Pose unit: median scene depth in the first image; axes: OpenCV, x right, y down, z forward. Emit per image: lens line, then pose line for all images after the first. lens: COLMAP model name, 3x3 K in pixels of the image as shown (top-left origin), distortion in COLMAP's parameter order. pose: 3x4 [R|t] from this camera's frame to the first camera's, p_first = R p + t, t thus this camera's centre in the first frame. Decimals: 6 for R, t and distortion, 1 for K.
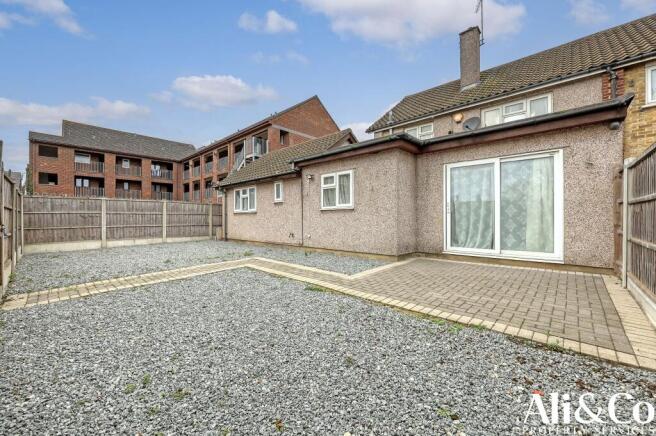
lens RADIAL K [[261.0, 0, 328.4], [0, 261.0, 218.3], [0, 0, 1]] dist [-0.001307, -0.000114]
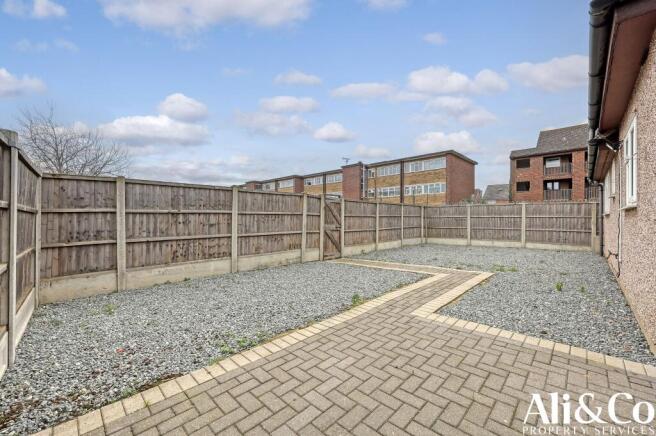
lens RADIAL K [[261.0, 0, 329.7], [0, 261.0, 218.6], [0, 0, 1]] dist [-0.001307, -0.000114]
pose [[-0.019773, -0.001118, -0.999804, 0.192167], [0.000146, 0.999999, -0.001121, -0.005871], [0.999804, -0.000168, -0.019772, 0.189223]]
